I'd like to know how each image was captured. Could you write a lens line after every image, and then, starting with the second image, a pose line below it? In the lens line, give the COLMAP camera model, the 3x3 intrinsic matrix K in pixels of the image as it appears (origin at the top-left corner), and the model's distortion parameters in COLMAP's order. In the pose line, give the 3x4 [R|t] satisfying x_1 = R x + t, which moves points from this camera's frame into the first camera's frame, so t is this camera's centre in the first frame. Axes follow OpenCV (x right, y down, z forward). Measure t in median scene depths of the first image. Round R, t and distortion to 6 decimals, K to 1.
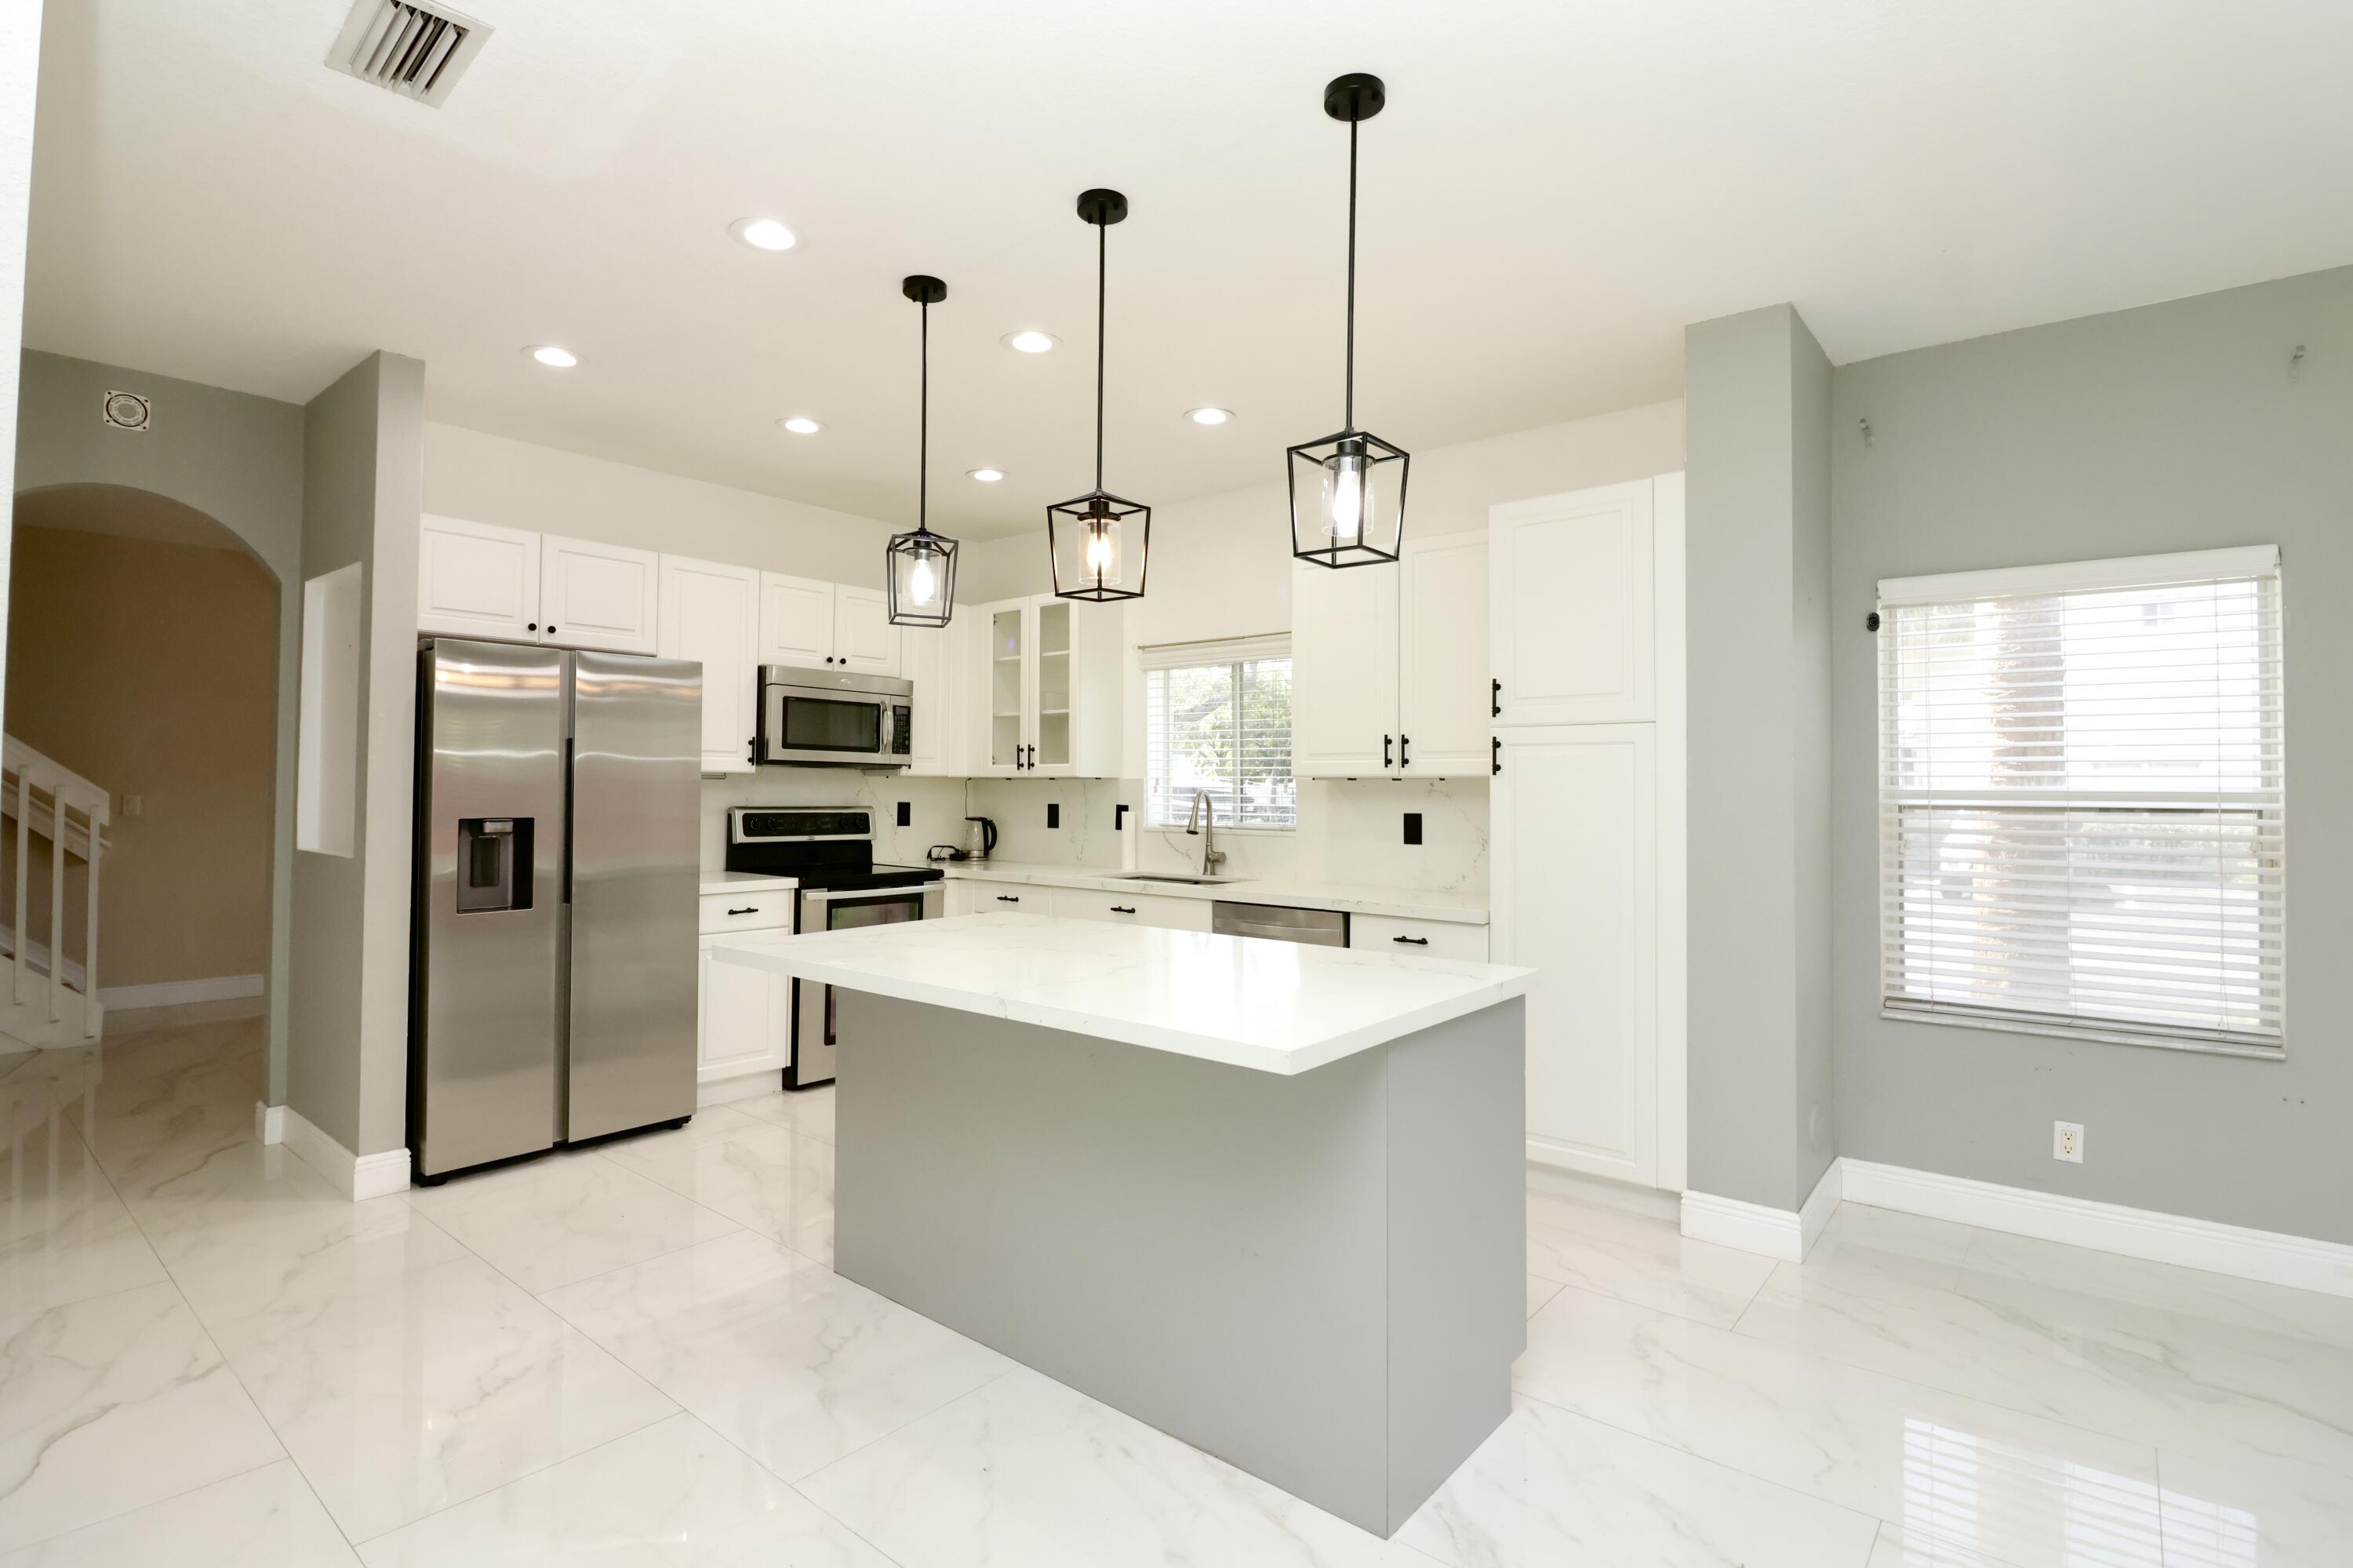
lens RADIAL K [[1095.5, 0, 1188.9], [0, 1095.5, 772.5], [0, 0, 1]] dist [-0.038951, -0.000453]
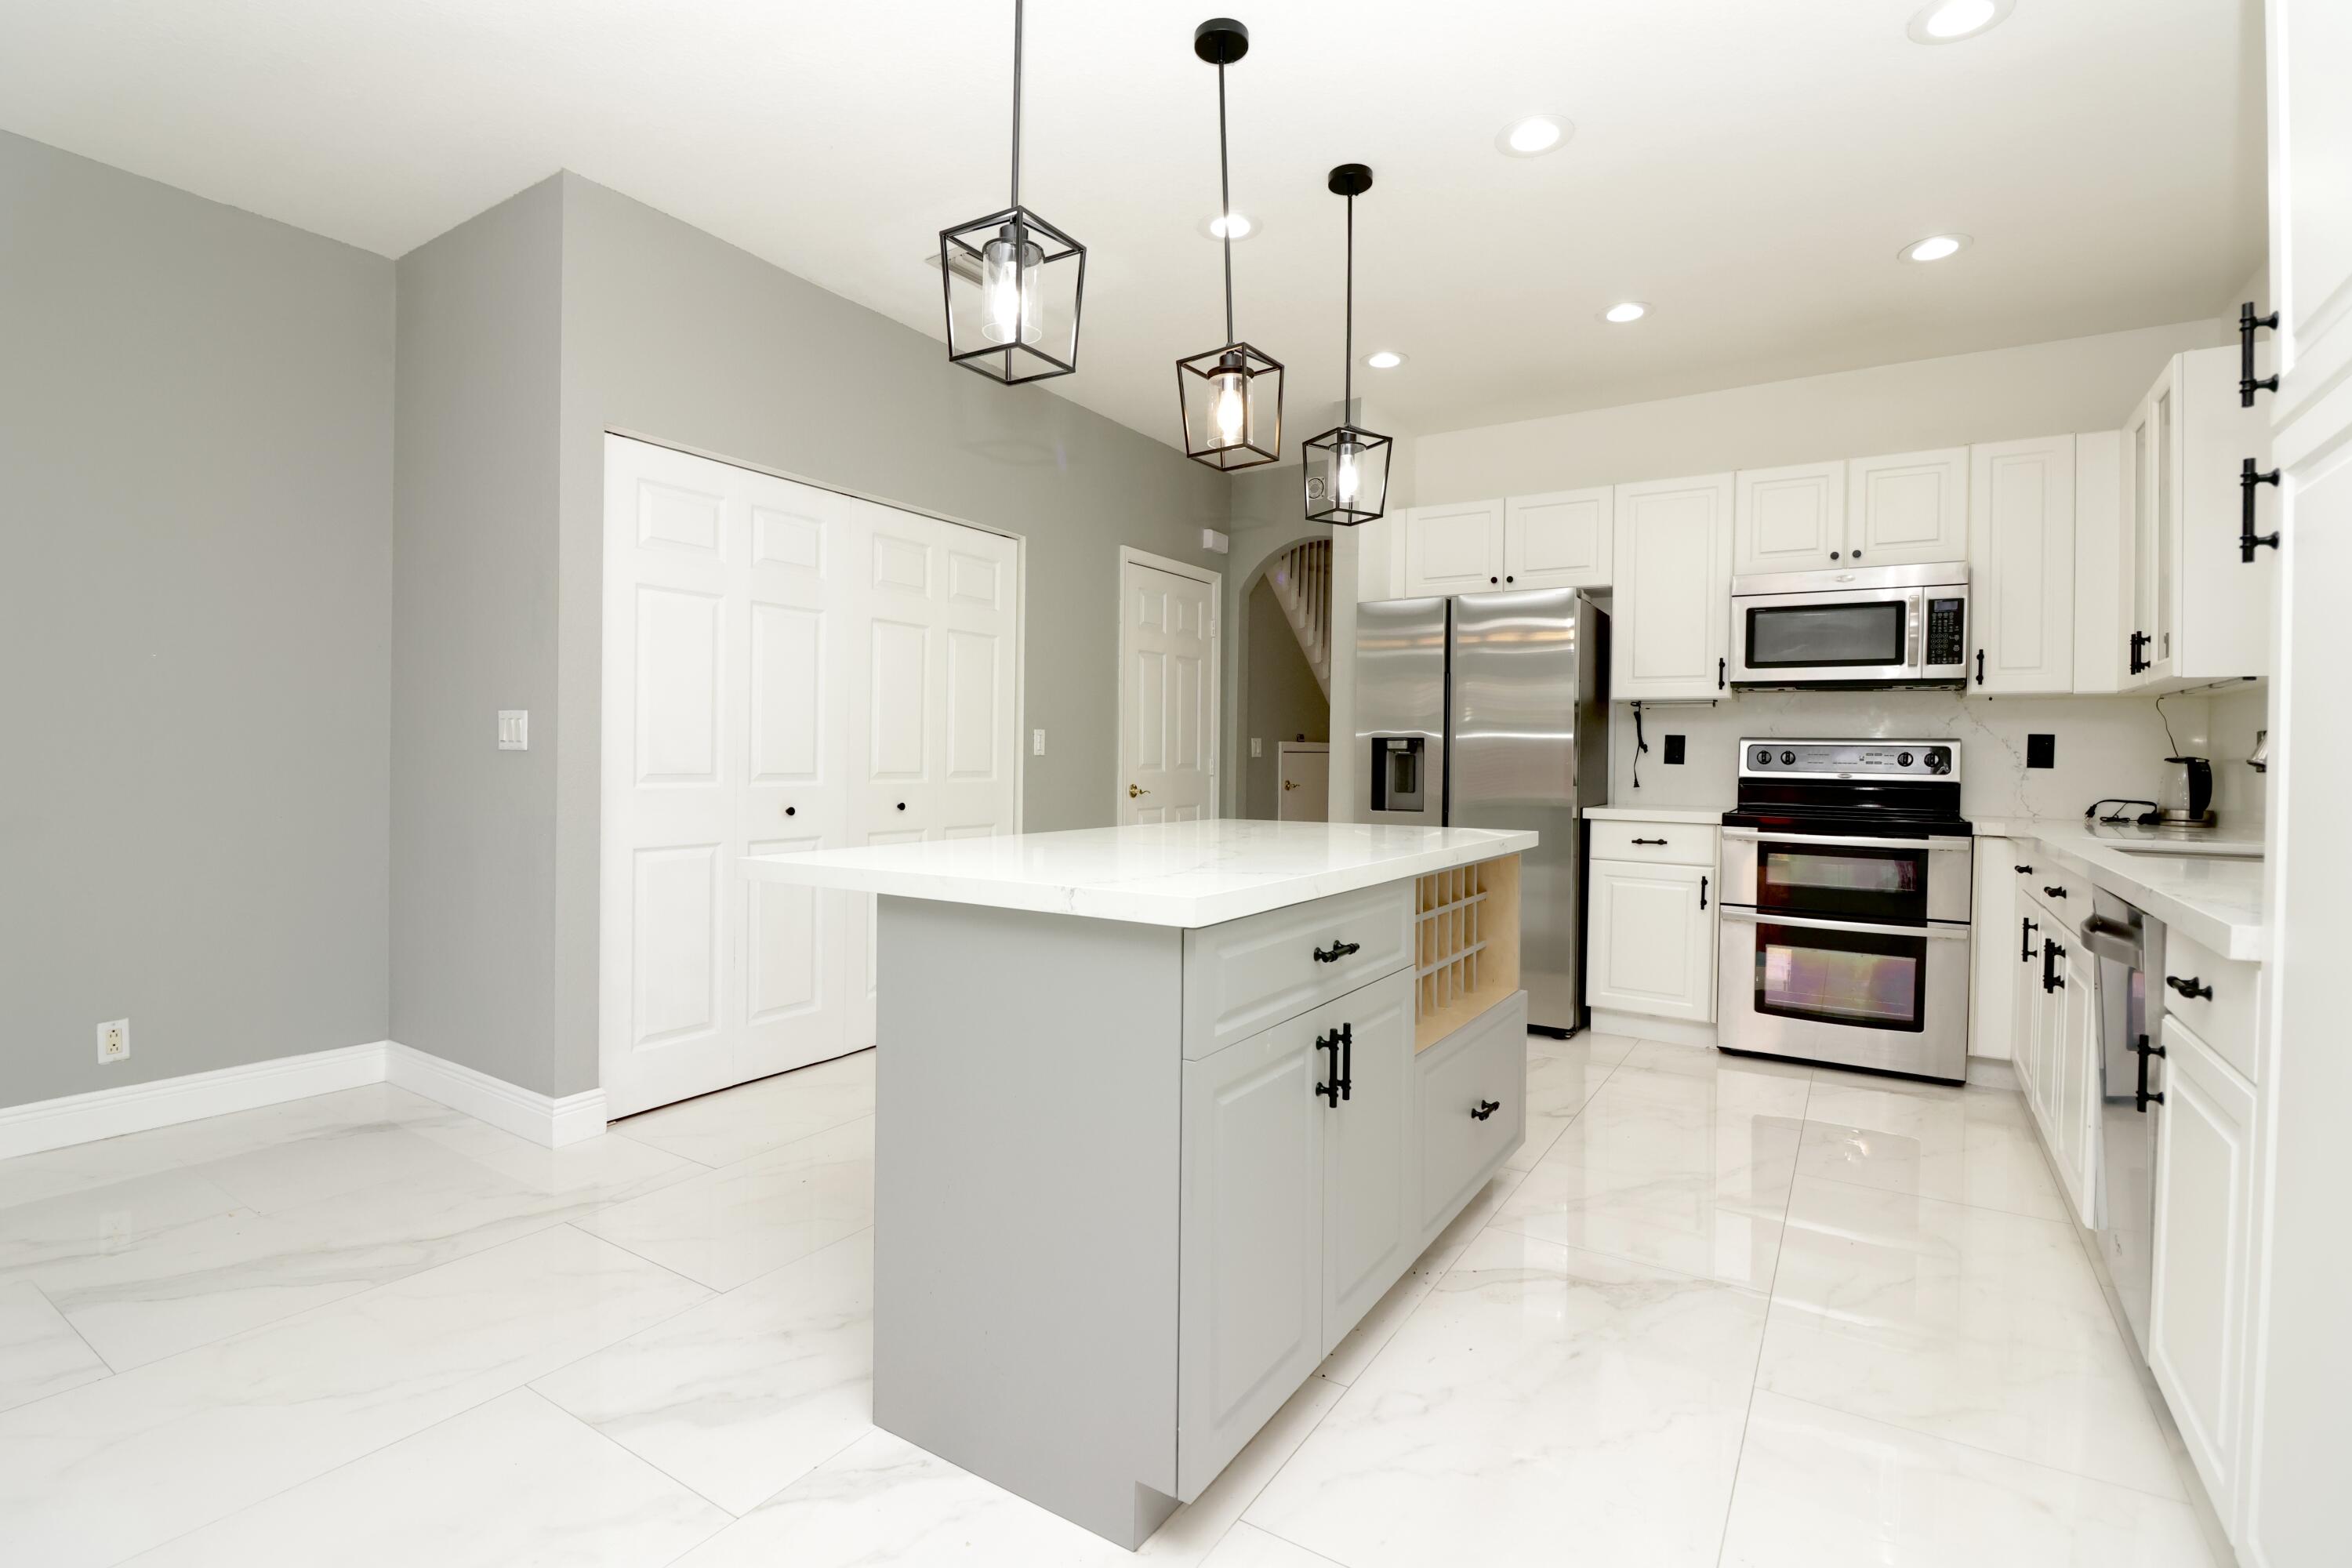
lens RADIAL K [[1095.0, 0, 1188.3], [0, 1095.0, 772.5], [0, 0, 1]] dist [-0.038951, -0.000453]
pose [[0.105616, 0.001356, -0.994406, 0.420615], [0.001960, 0.999997, 0.001572, 0.056299], [0.994405, -0.002115, 0.105613, 0.433294]]
